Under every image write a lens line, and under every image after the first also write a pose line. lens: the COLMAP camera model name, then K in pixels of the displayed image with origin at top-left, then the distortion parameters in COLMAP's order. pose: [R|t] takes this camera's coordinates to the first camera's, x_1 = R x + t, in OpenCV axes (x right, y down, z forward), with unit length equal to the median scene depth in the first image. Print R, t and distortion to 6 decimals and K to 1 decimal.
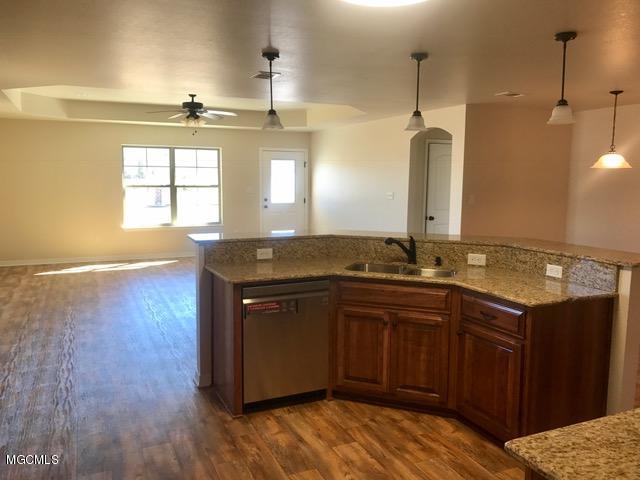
lens RADIAL K [[529.3, 0, 317.7], [0, 529.3, 236.5], [0, 0, 1]] dist [0.040052, -0.050823]
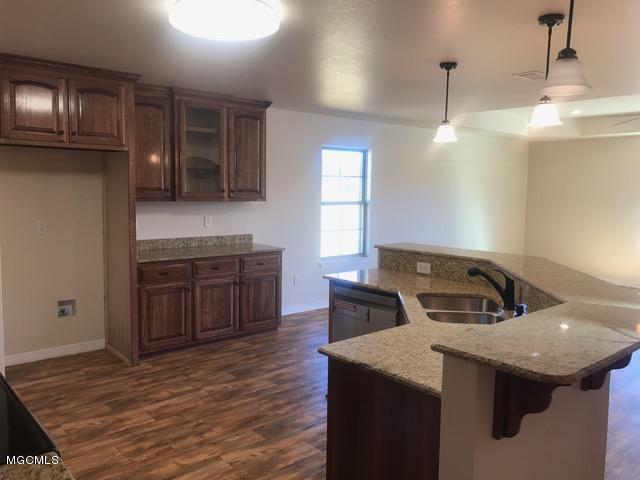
lens RADIAL K [[529.3, 0, 314.2], [0, 529.3, 238.6], [0, 0, 1]] dist [0.040052, -0.050823]
pose [[0.288417, 0.084249, -0.953791, 0.325054], [-0.119704, 0.991479, 0.051380, -0.019954], [0.949993, 0.099354, 0.296044, 0.213078]]
